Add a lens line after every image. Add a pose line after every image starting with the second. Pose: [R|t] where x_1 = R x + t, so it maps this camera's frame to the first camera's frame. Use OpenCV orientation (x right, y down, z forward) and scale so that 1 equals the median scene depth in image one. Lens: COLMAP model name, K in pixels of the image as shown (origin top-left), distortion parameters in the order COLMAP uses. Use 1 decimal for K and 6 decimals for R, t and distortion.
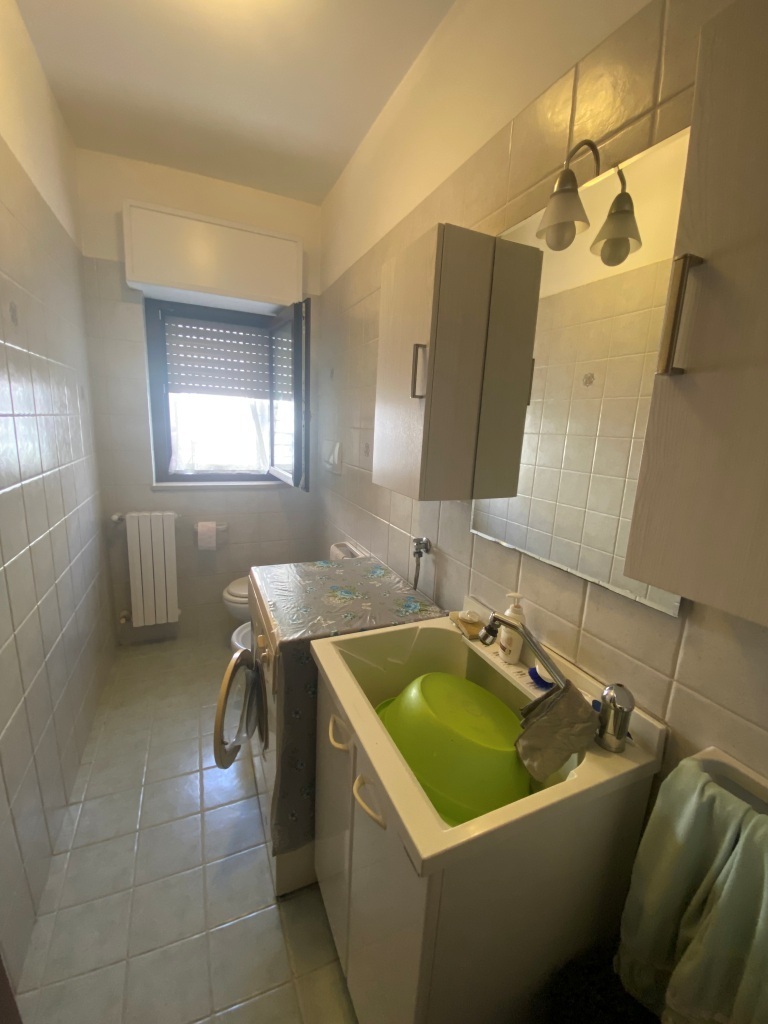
lens RADIAL K [[410.6, 0, 384.0], [0, 410.6, 512.0], [0, 0, 1]] dist [0.019917, -0.026365]
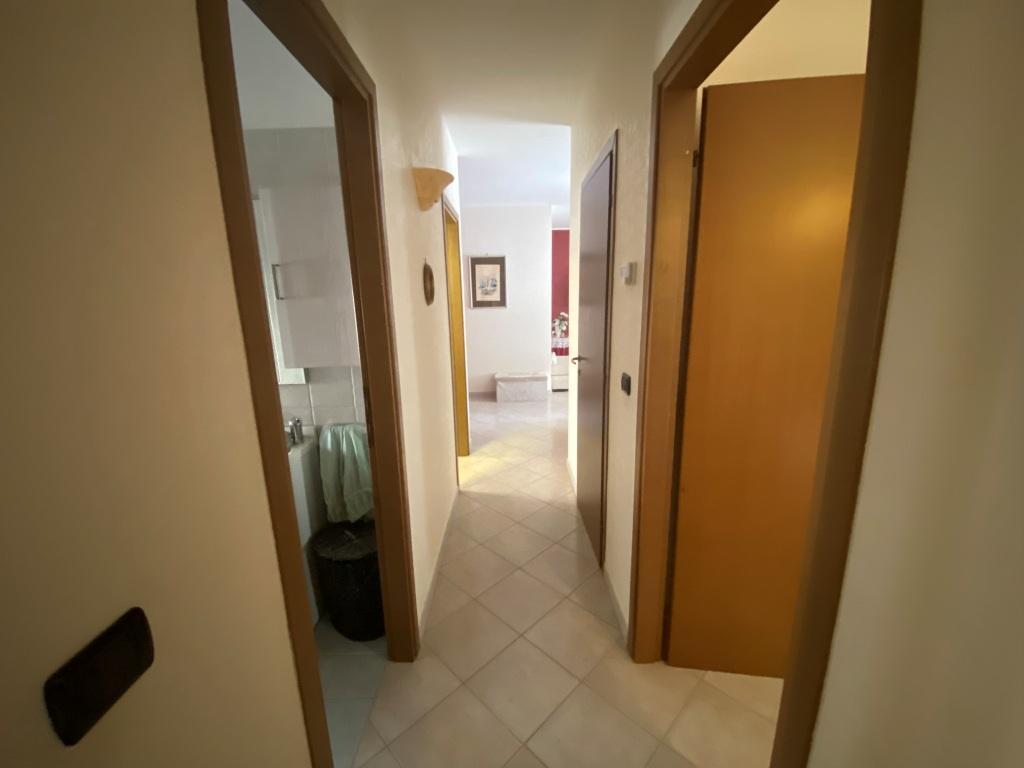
lens RADIAL K [[410.6, 0, 508.0], [0, 410.6, 382.7], [0, 0, 1]] dist [0.019917, -0.026365]
pose [[0.400525, -0.240020, 0.884291, -1.133828], [0.223556, 0.961515, 0.159724, 0.117898], [-0.888596, 0.133715, 0.438768, -1.353421]]
